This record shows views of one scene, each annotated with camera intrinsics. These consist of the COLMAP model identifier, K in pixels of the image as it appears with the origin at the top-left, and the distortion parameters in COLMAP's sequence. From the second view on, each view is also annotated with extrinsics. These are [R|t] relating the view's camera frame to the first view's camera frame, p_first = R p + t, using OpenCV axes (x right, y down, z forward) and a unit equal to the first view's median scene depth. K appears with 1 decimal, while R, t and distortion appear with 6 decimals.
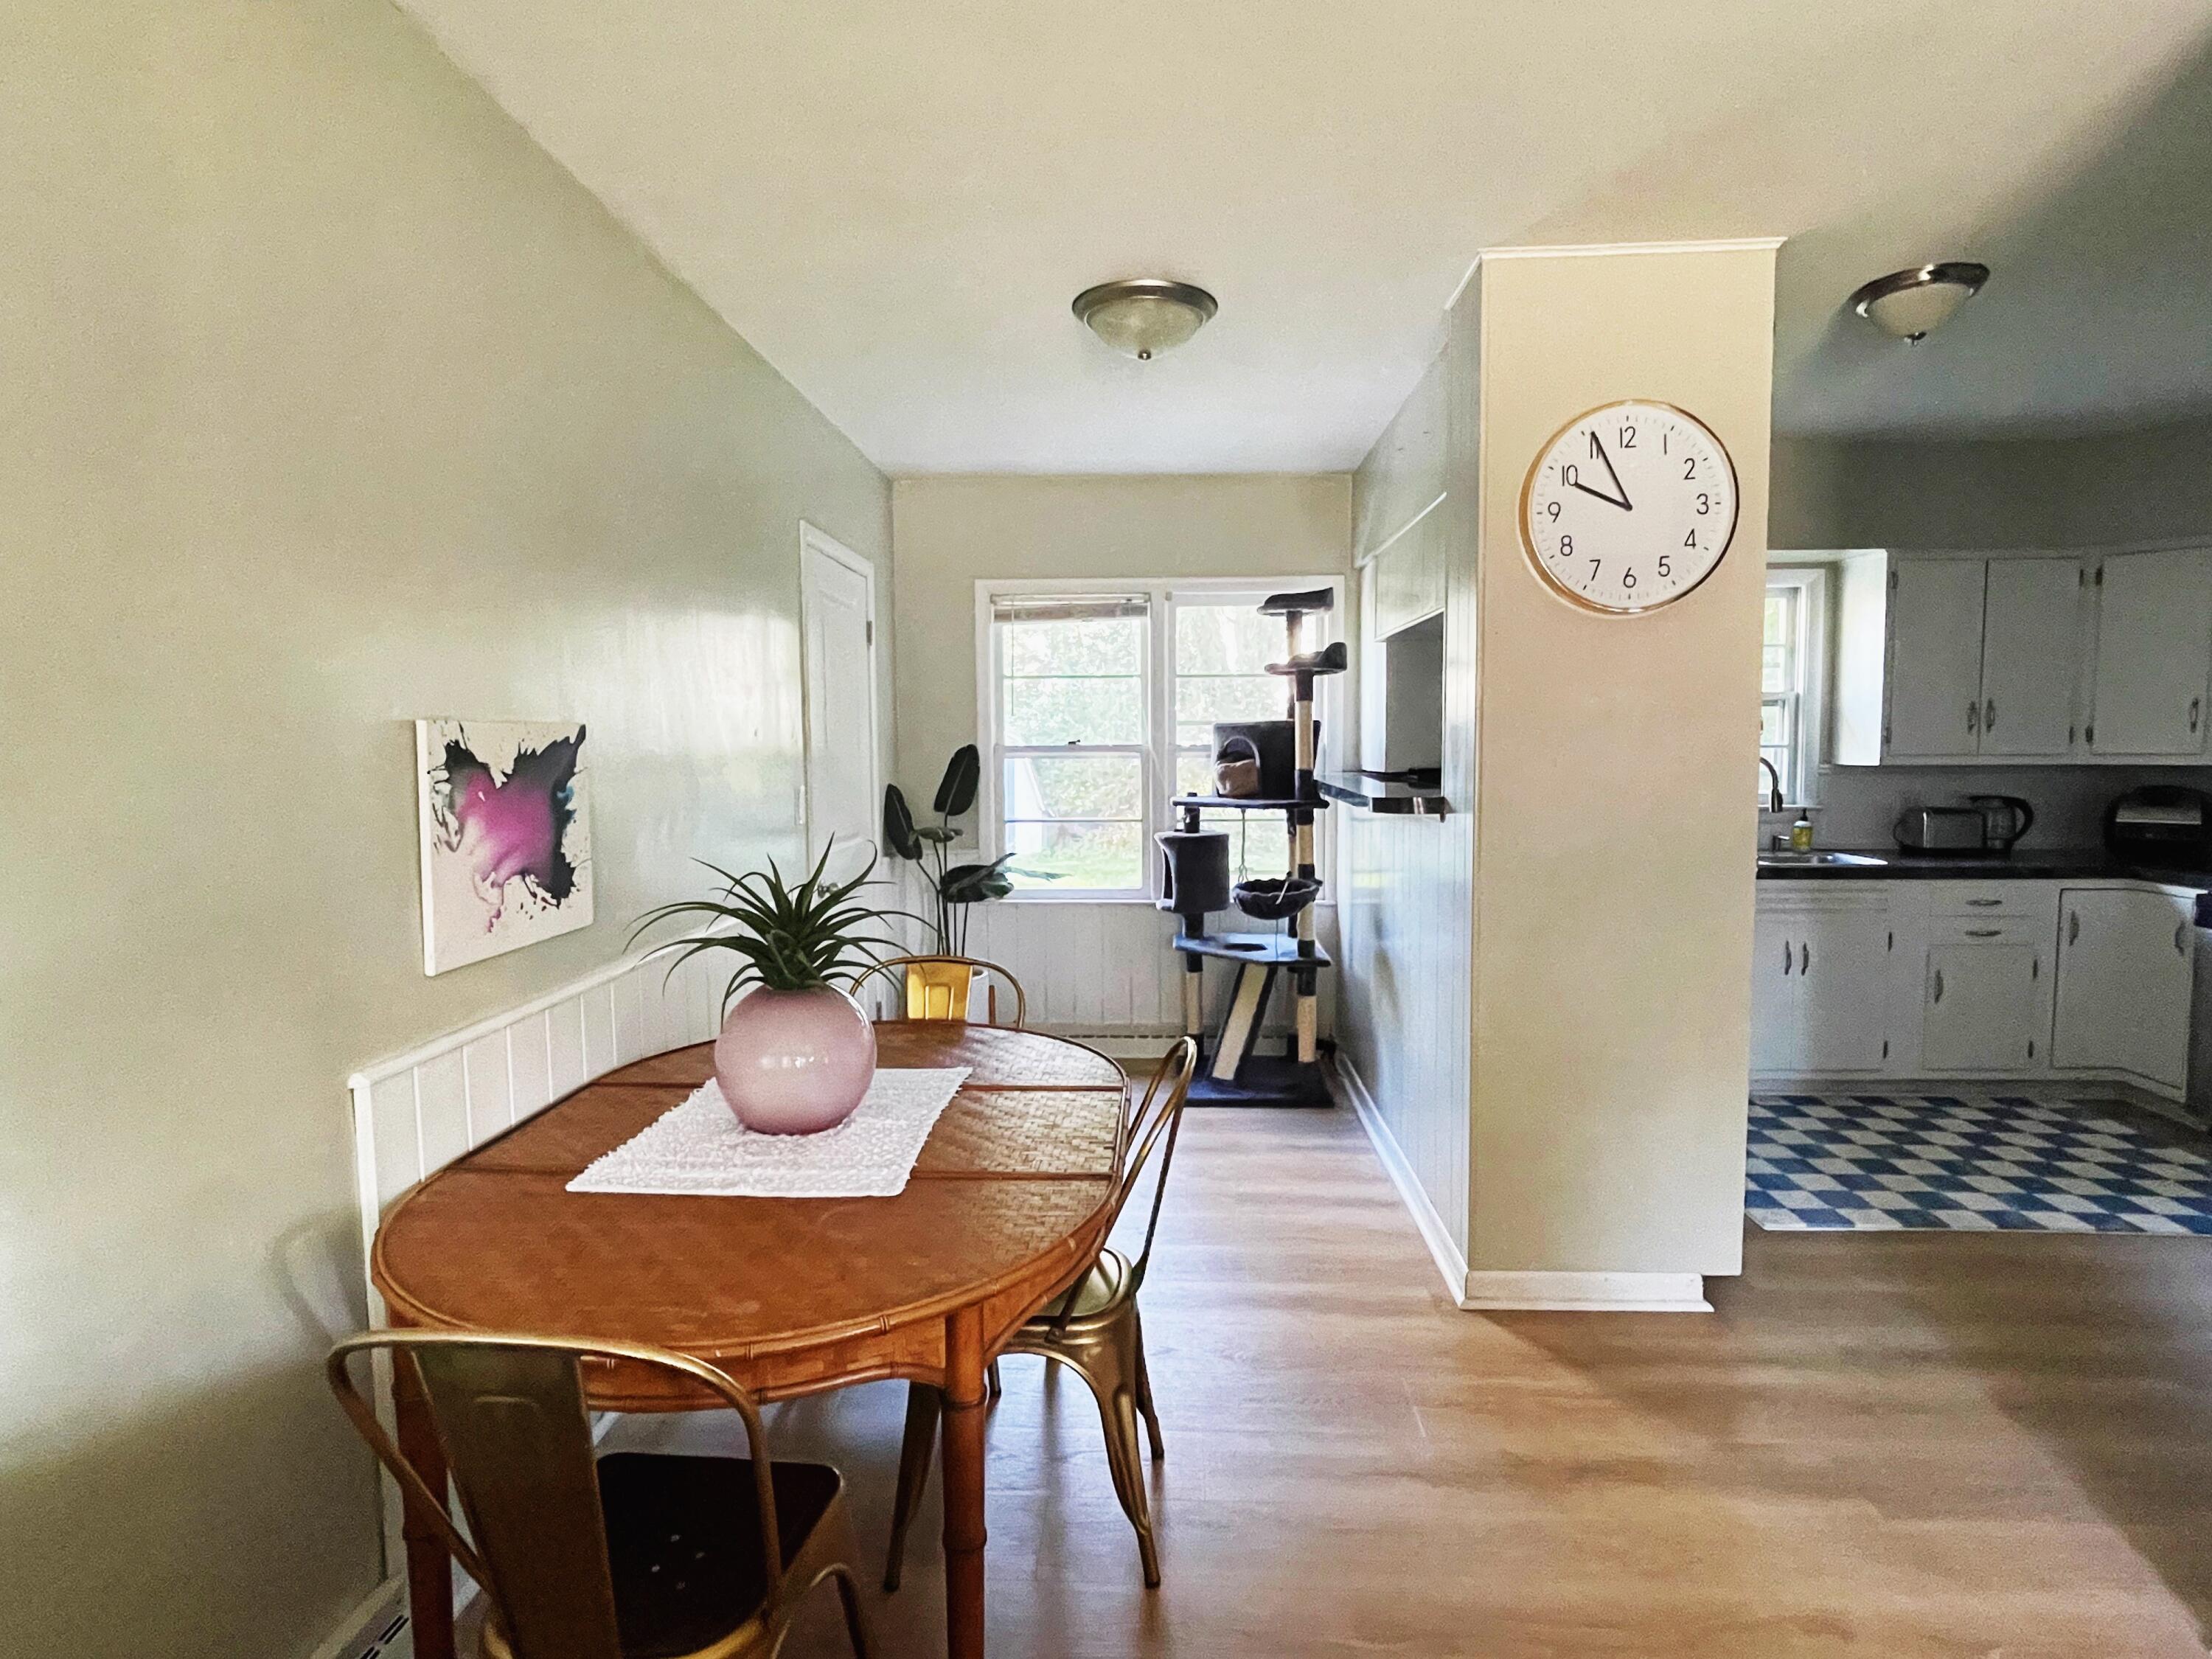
lens RADIAL K [[1155.2, 0, 1098.4], [0, 1155.2, 836.0], [0, 0, 1]] dist [-0.007443, 0.000668]
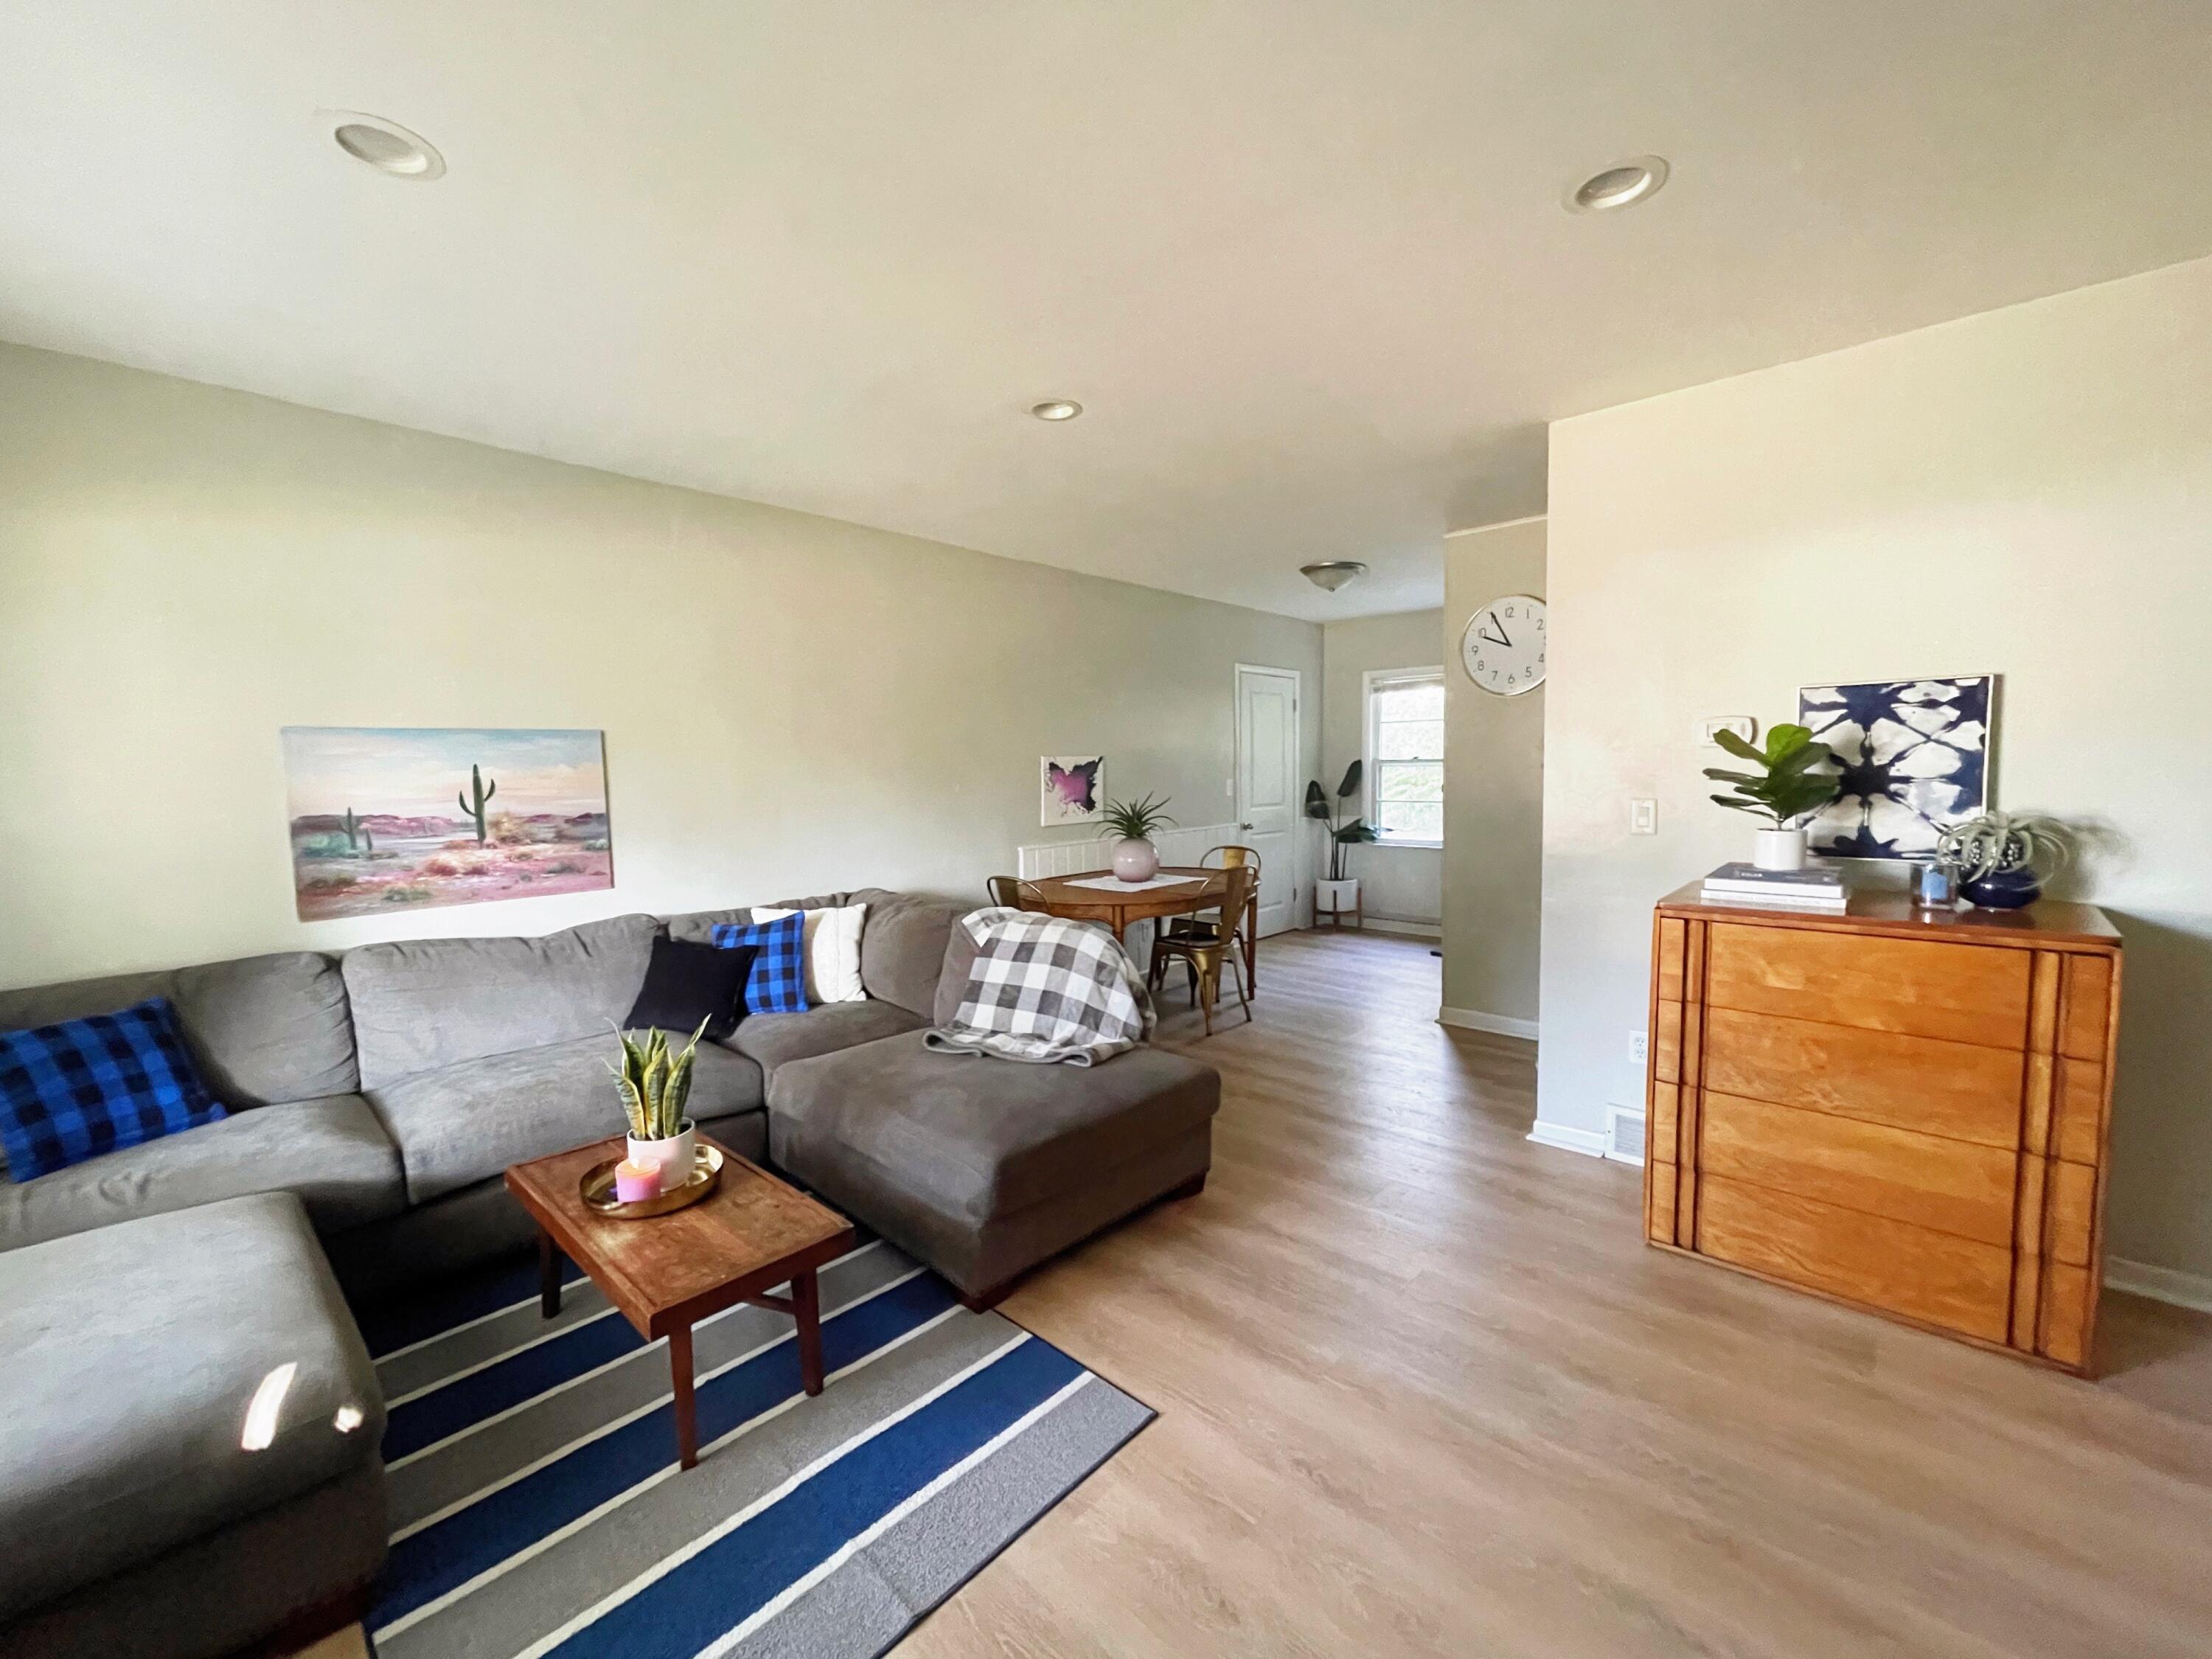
lens RADIAL K [[897.3, 0, 1104.9], [0, 897.3, 830.1], [0, 0, 1]] dist [-0.000816, 0.000593]
pose [[0.771943, 0.040191, -0.634420, 0.746994], [-0.040902, 0.999072, 0.013523, 0.047243], [0.634374, 0.015510, 0.772871, -0.580026]]
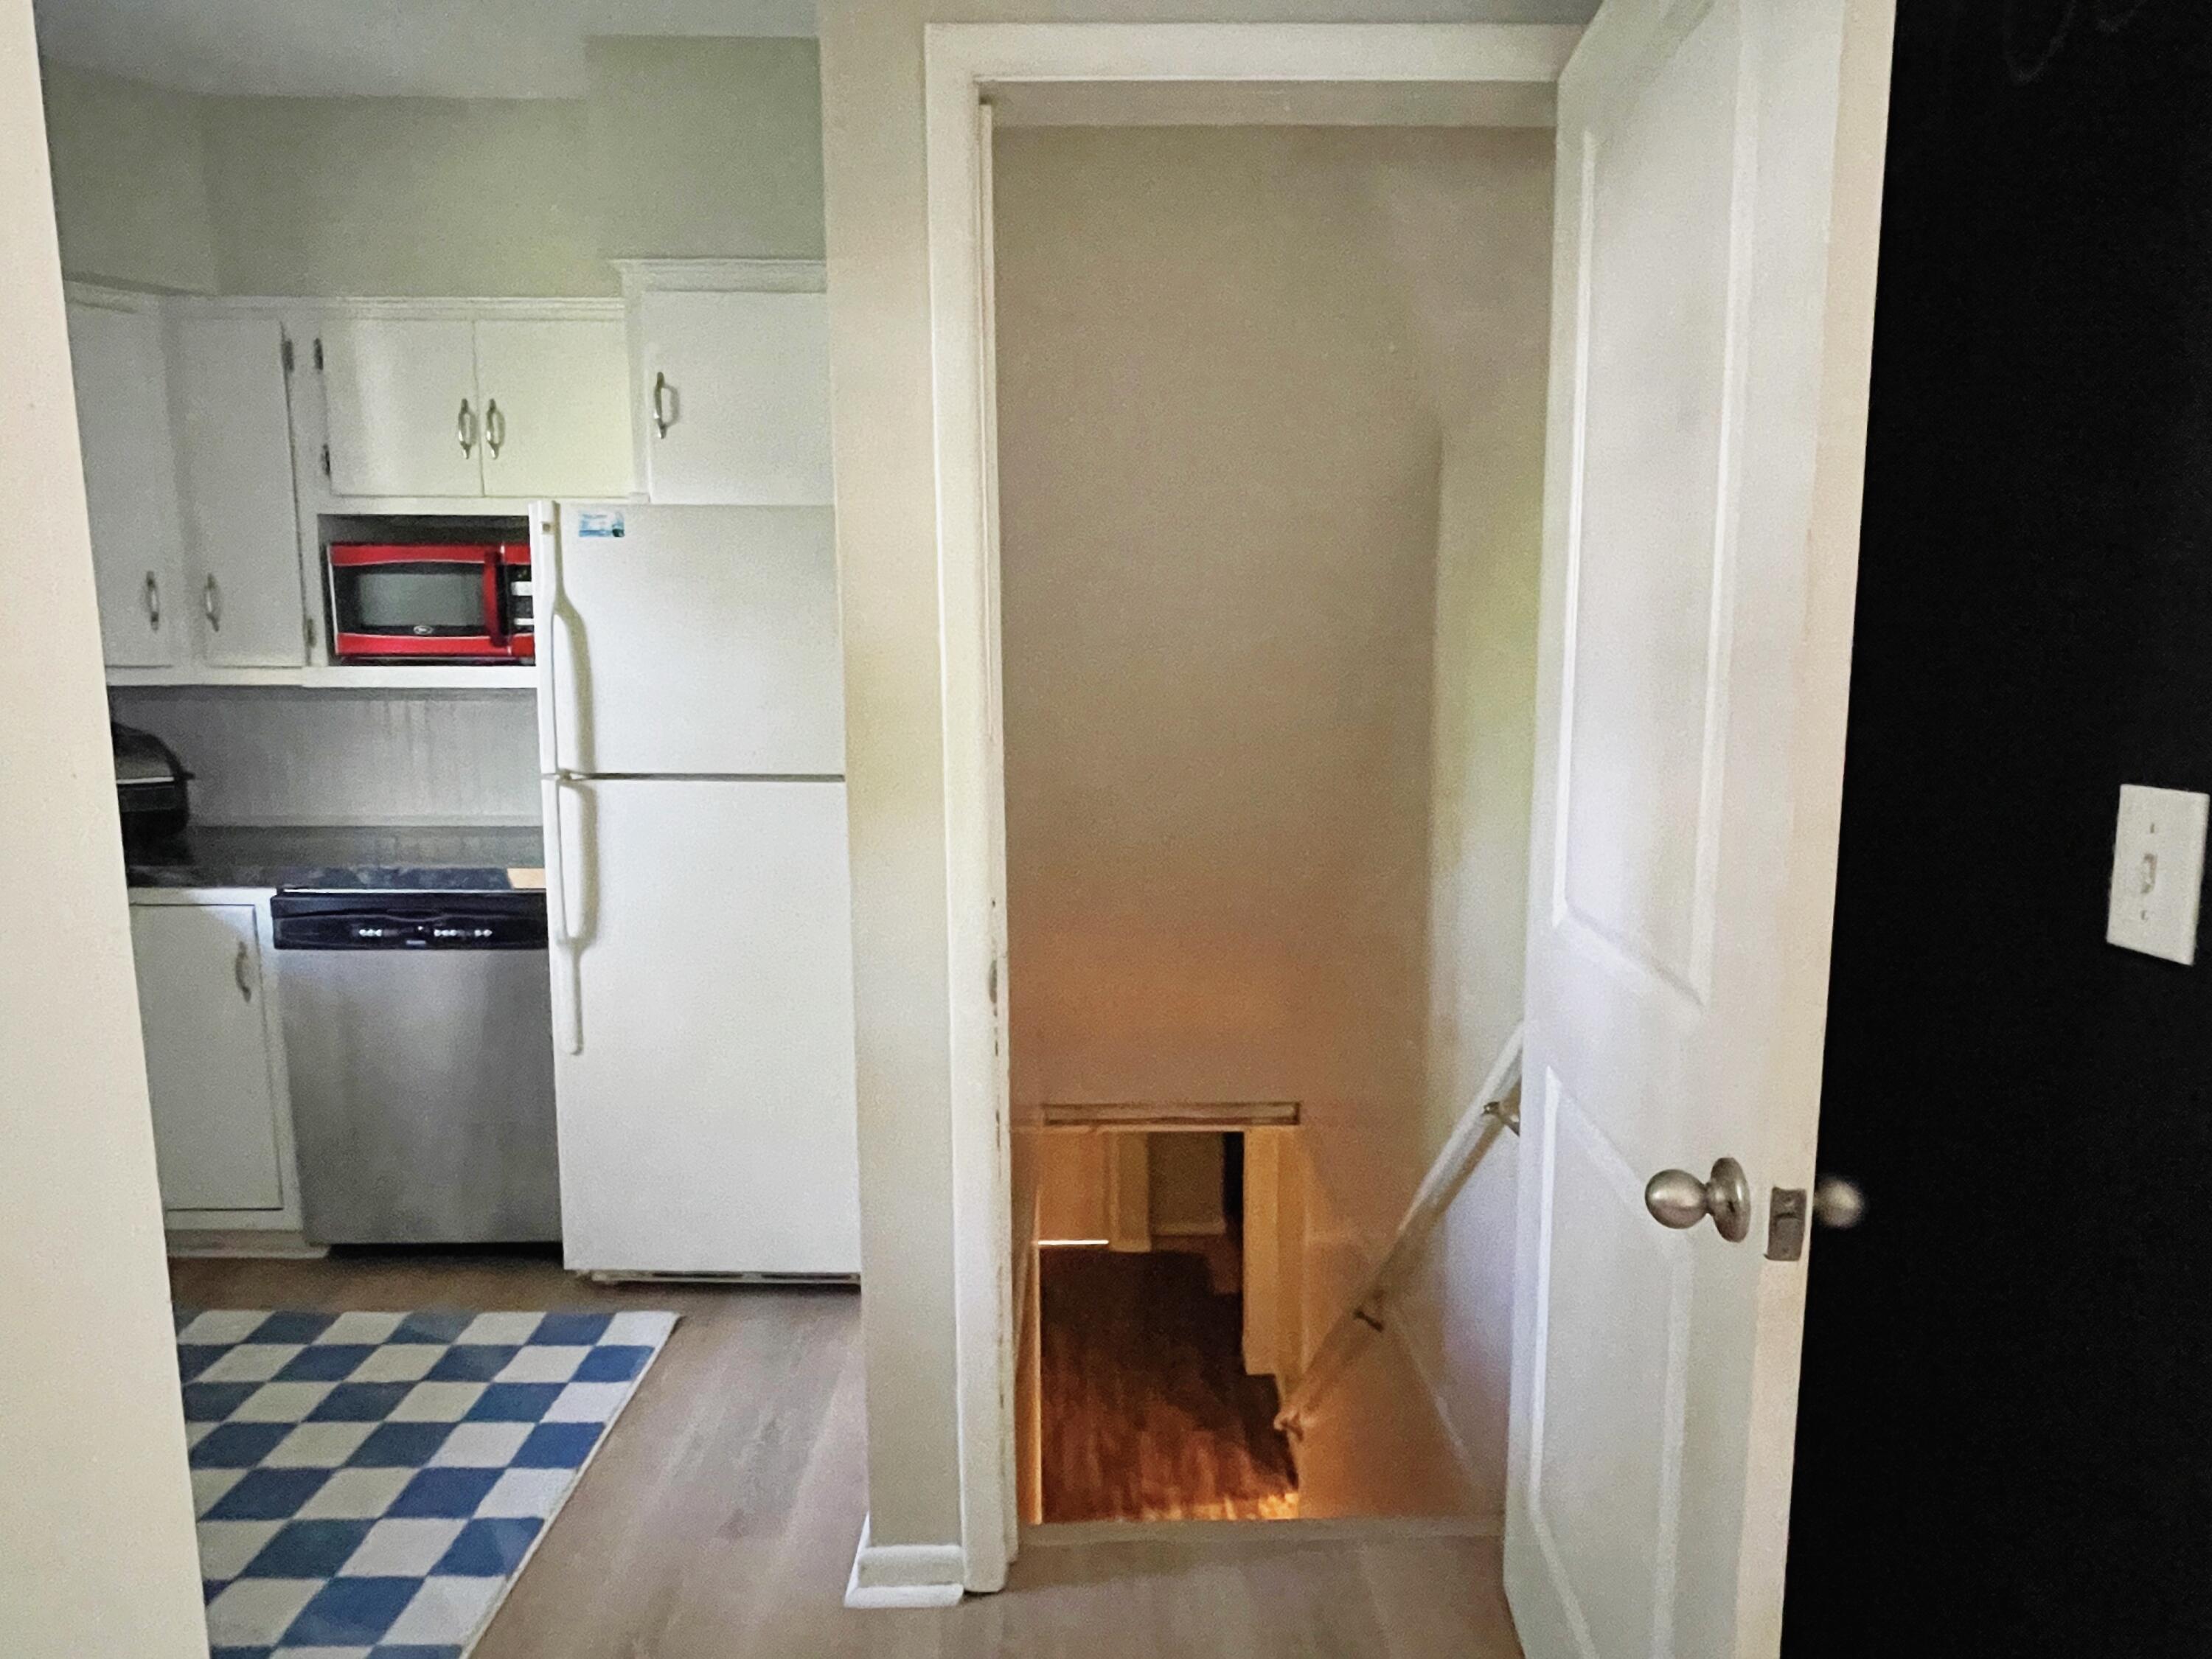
lens RADIAL K [[1280.2, 0, 1125.2], [0, 1280.2, 841.0], [0, 0, 1]] dist [-0.024069, -0.000212]
pose [[-0.085454, -0.129895, 0.987838, 0.321157], [0.078138, 0.987538, 0.136615, -0.041622], [-0.993273, 0.088862, -0.074239, 0.726401]]
